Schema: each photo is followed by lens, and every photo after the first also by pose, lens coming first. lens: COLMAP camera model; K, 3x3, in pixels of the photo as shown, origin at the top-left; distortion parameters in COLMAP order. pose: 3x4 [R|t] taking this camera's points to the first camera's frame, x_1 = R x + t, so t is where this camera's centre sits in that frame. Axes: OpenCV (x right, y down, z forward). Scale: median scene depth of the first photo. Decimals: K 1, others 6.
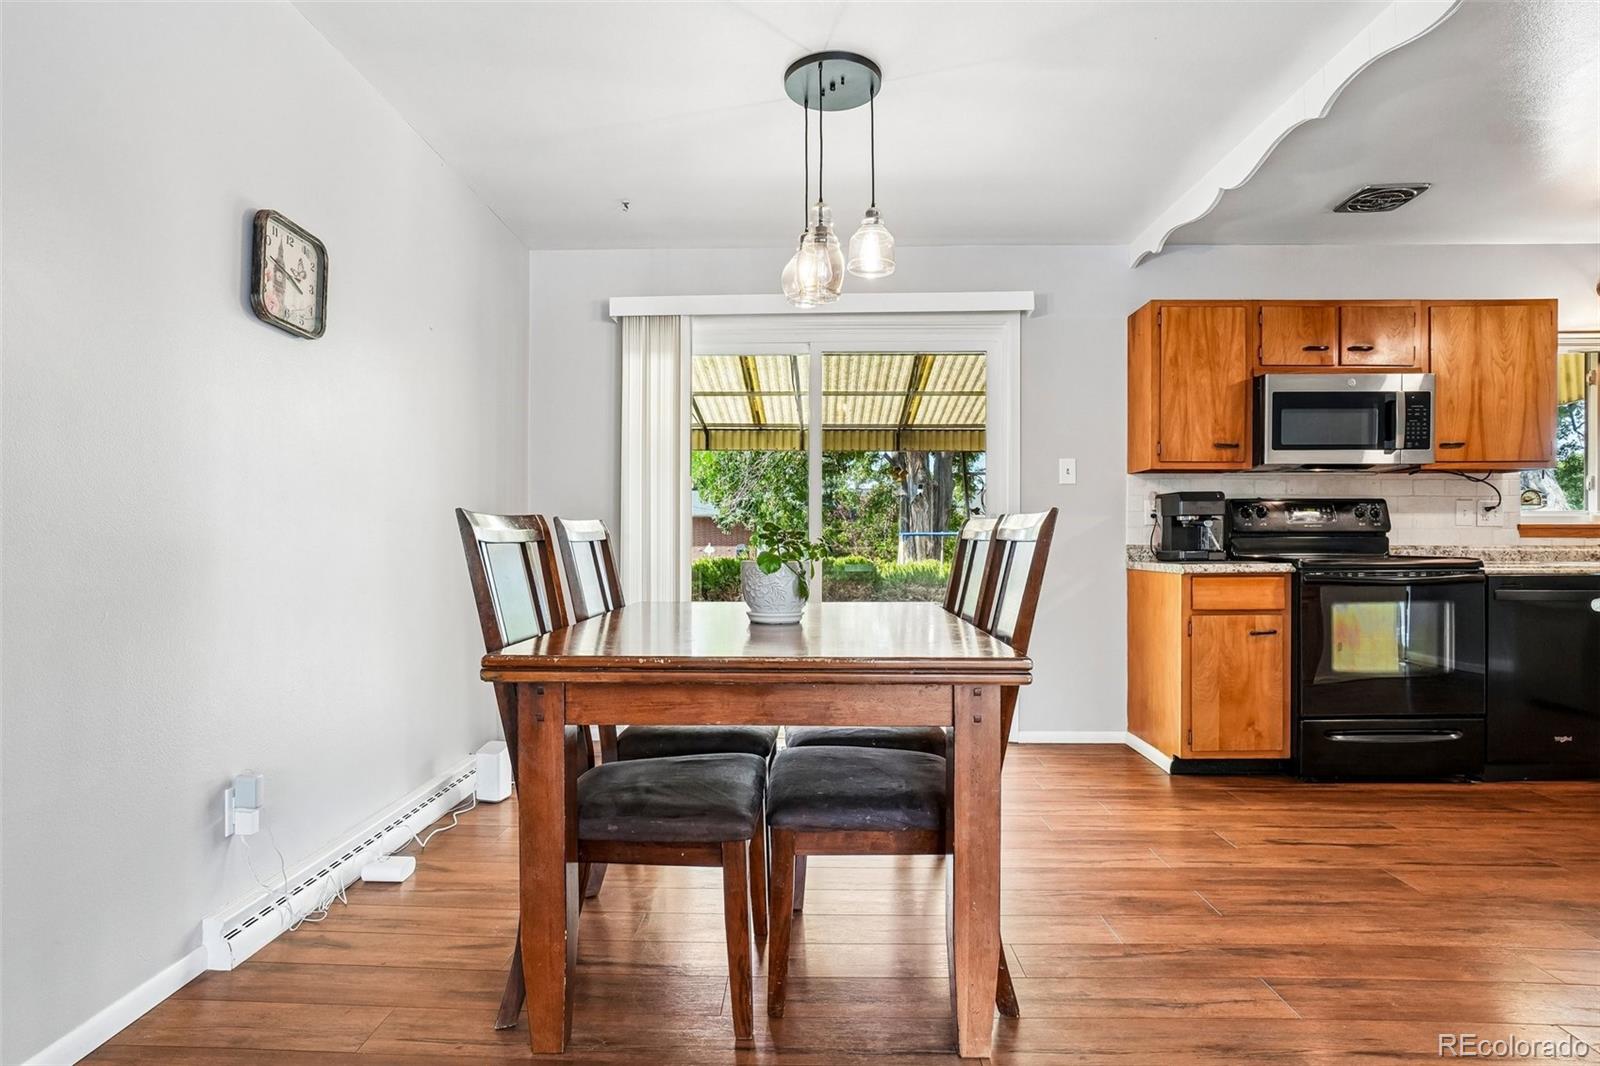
lens RADIAL K [[791.1, 0, 843.1], [0, 791.1, 532.4], [0, 0, 1]] dist [-0.019273, 0.005826]
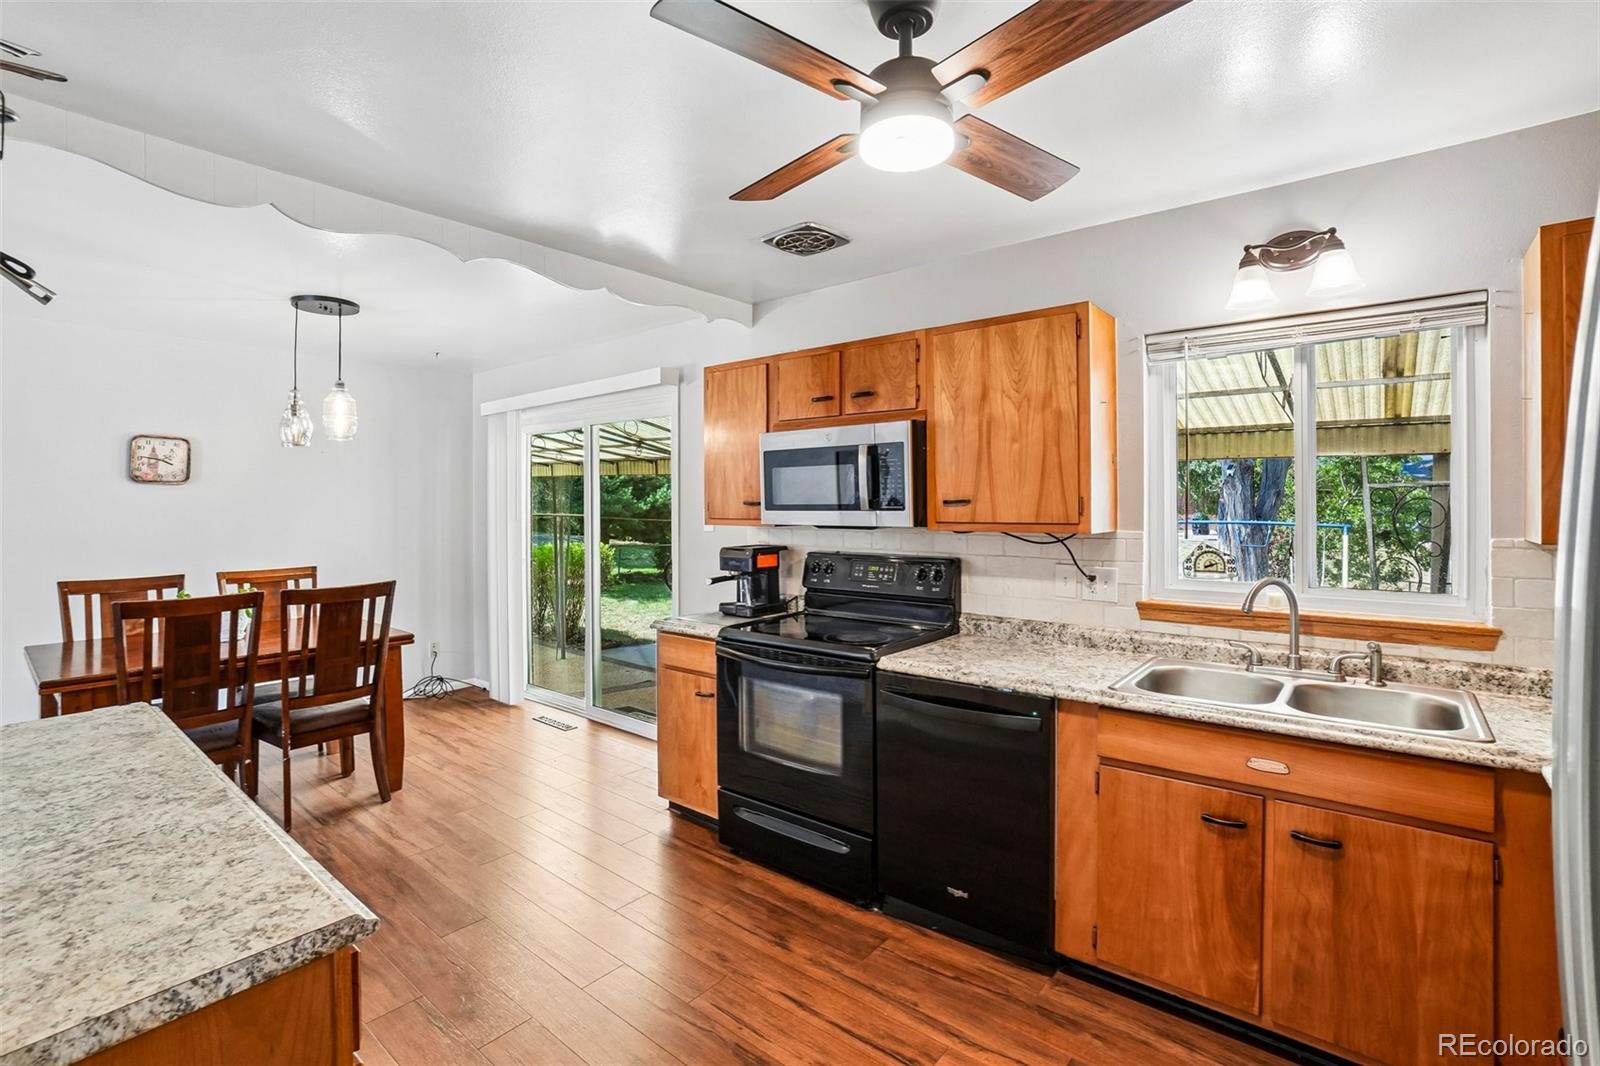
lens RADIAL K [[722.7, 0, 805.5], [0, 722.7, 500.4], [0, 0, 1]] dist [-0.058082, 0.016083]
pose [[0.796424, -0.004710, -0.604721, 1.105580], [0.001254, 0.999980, -0.006138, -0.109180], [0.604738, 0.004130, 0.796414, 0.309895]]
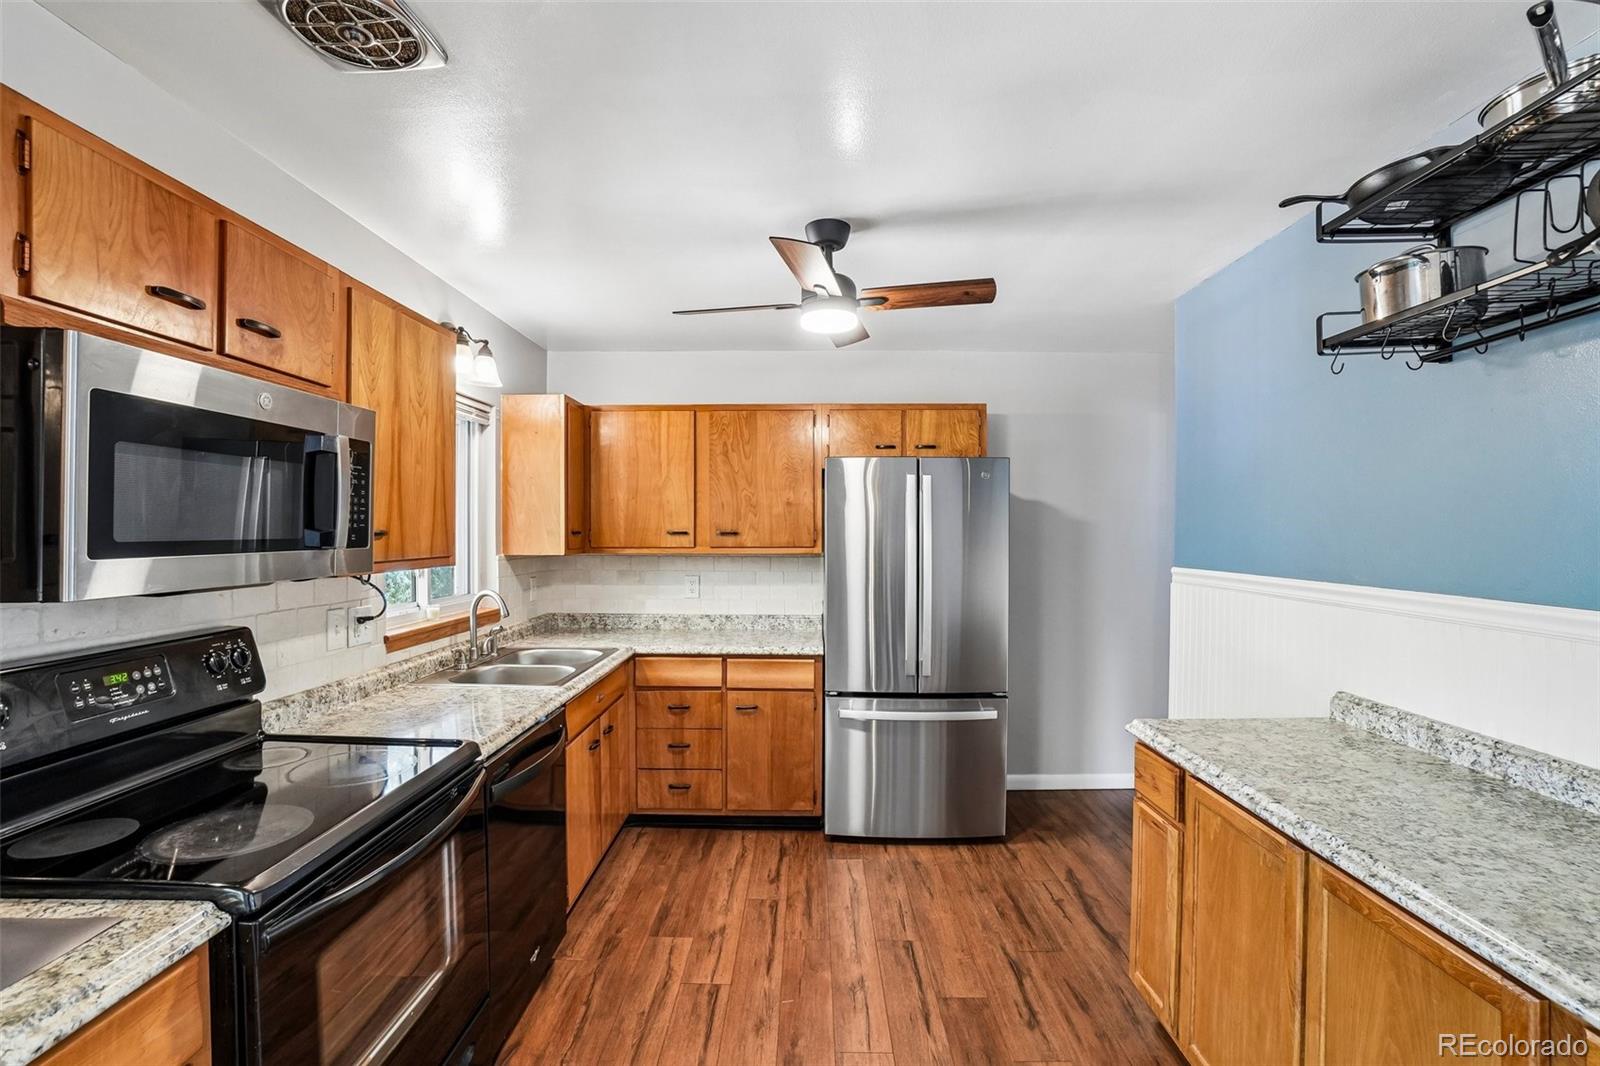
lens RADIAL K [[722.7, 0, 772.3], [0, 722.7, 538.8], [0, 0, 1]] dist [-0.058082, 0.016083]
pose [[0.028979, -0.012008, 0.999508, 0.252374], [0.002038, 0.999926, 0.011954, -0.114137], [-0.999578, 0.001691, 0.029001, 0.685221]]
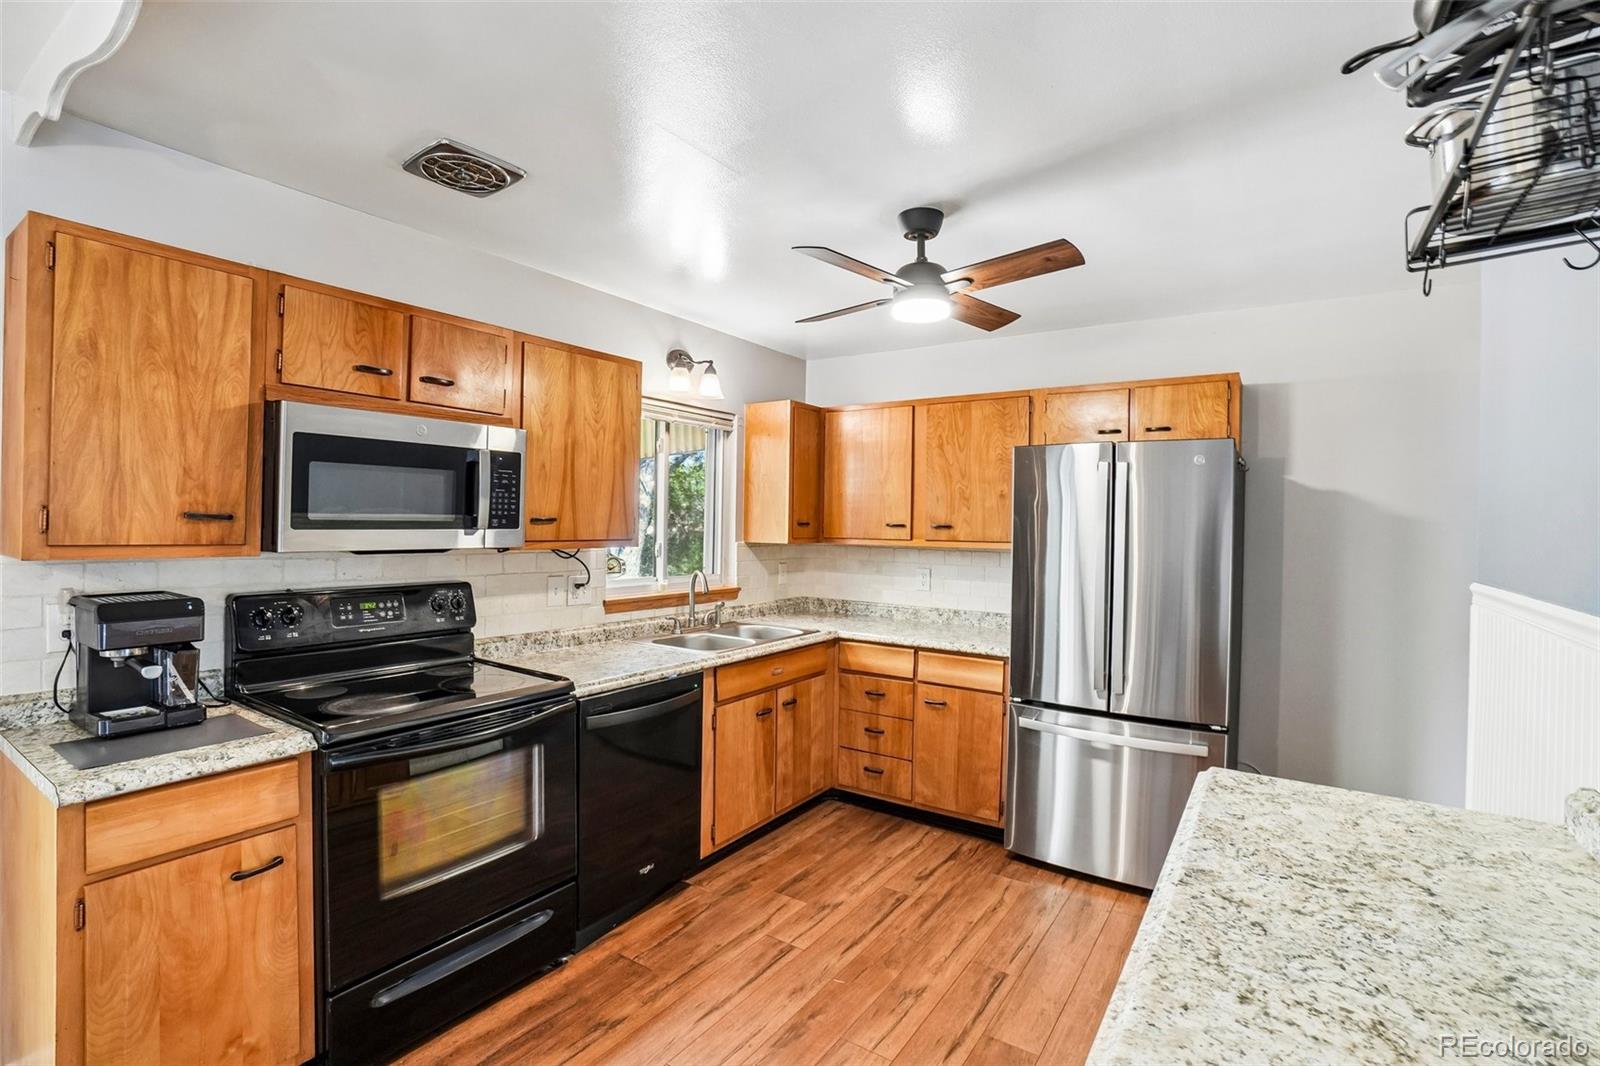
lens RADIAL K [[722.7, 0, 777.6], [0, 722.7, 521.9], [0, 0, 1]] dist [-0.058082, 0.016083]
pose [[0.565929, 0.008734, 0.824407, 0.308138], [-0.013265, 0.999911, -0.001488, -0.111927], [-0.824347, -0.010094, 0.565995, 0.388315]]
